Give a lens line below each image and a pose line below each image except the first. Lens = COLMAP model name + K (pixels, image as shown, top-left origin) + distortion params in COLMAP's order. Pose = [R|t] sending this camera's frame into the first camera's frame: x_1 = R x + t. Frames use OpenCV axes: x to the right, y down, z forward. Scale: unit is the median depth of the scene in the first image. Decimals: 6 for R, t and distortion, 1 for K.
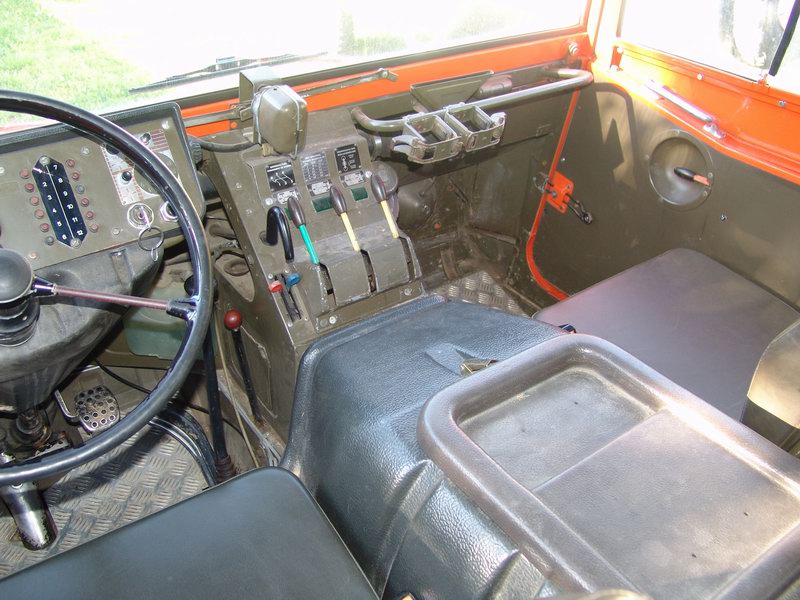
lens RADIAL K [[750.1, 0, 400.0], [0, 750.1, 300.0], [0, 0, 1]] dist [-0.126526, 0.150333]
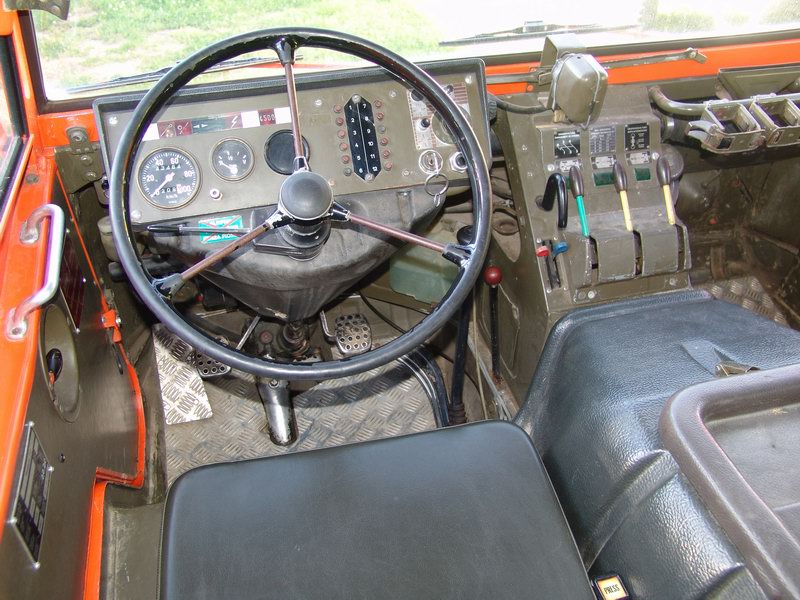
lens RADIAL K [[750.1, 0, 400.0], [0, 750.1, 300.0], [0, 0, 1]] dist [-0.126526, 0.150333]
pose [[0.930346, 0.196374, -0.309667, -0.015280], [-0.183406, 0.980487, 0.070758, 0.008524], [0.317519, -0.009035, 0.948209, -0.020115]]
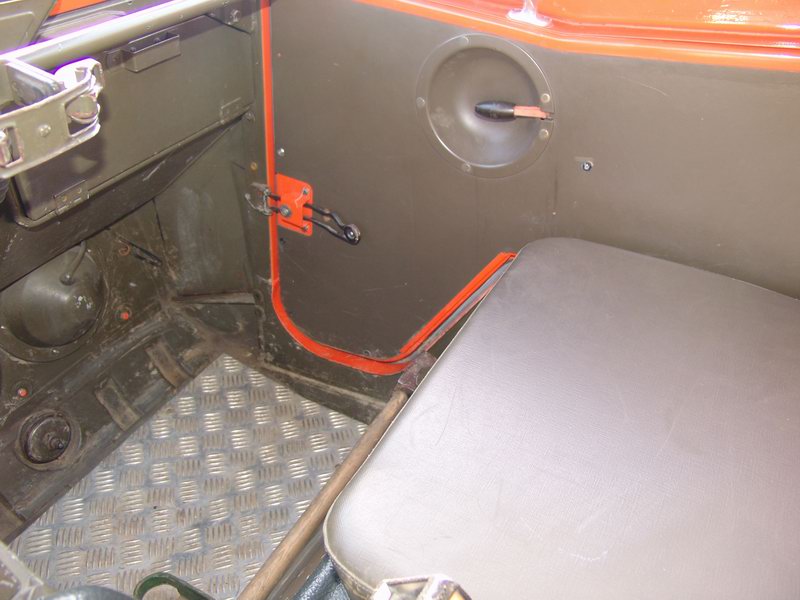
lens RADIAL K [[670.3, 0, 400.0], [0, 670.3, 300.0], [0, 0, 1]] dist [-0.154222, 0.130826]
pose [[0.898745, -0.320625, 0.299094, 0.131151], [0.322968, 0.945432, 0.043007, -0.083589], [-0.296562, 0.057946, 0.953254, 0.574151]]
